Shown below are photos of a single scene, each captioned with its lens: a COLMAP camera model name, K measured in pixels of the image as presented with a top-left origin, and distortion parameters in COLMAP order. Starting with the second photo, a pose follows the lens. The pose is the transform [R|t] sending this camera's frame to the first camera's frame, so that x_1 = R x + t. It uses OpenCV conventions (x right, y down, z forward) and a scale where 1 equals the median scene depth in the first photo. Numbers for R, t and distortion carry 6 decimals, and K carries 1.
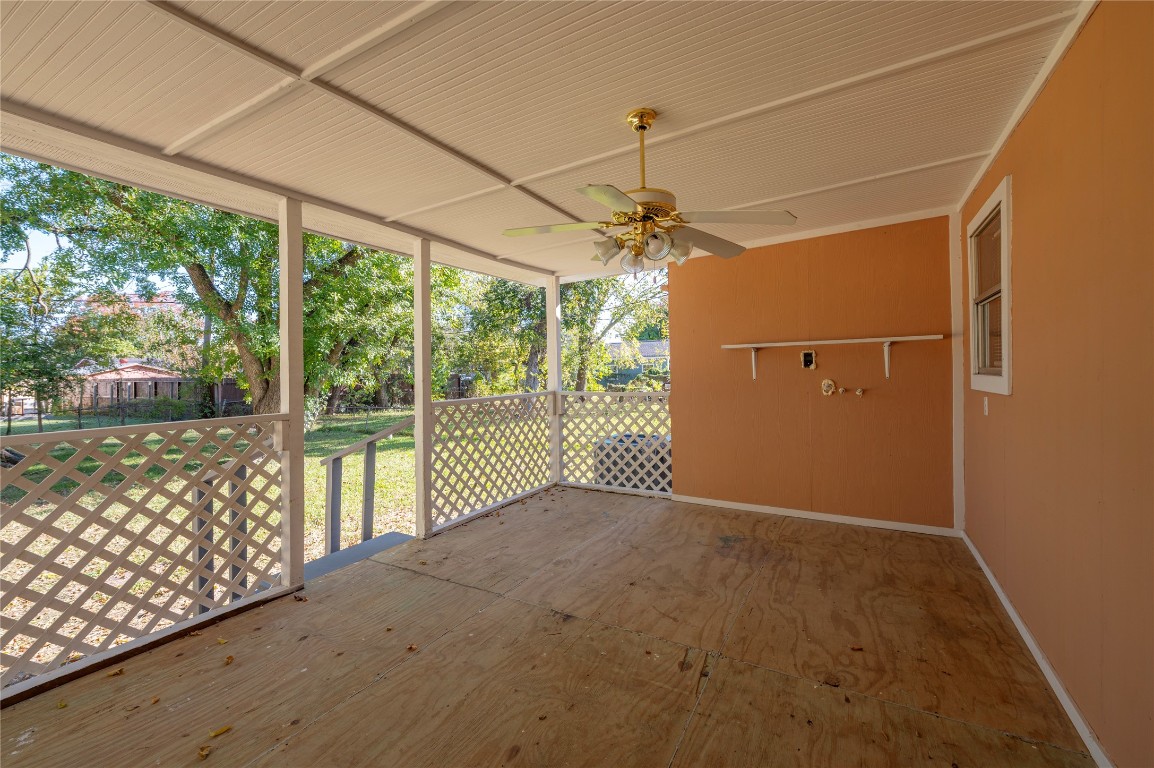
lens RADIAL K [[490.7, 0, 590.6], [0, 490.7, 383.2], [0, 0, 1]] dist [0.008430, 0.000197]
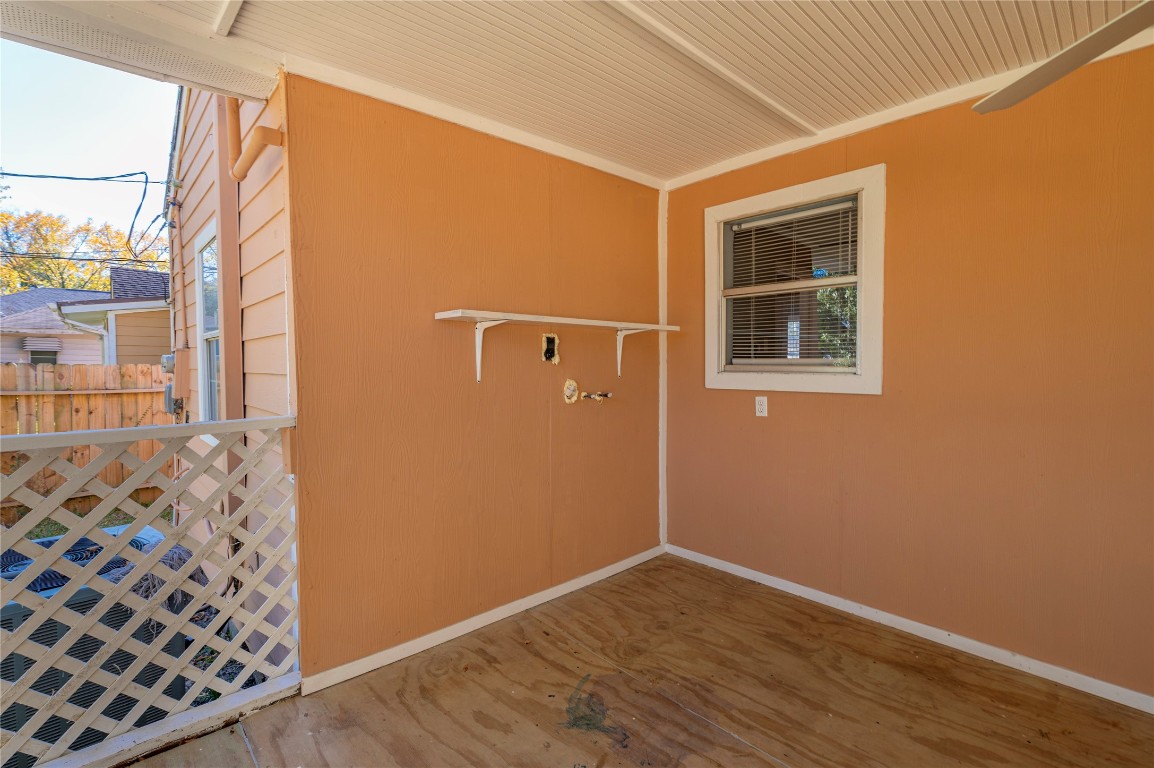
lens RADIAL K [[509.3, 0, 578.1], [0, 509.3, 383.5], [0, 0, 1]] dist [0.000827, -0.000625]
pose [[0.301049, -0.012776, 0.953523, -0.196528], [0.013104, 0.999871, 0.009259, -0.009758], [-0.953519, 0.009707, 0.301178, 0.897205]]
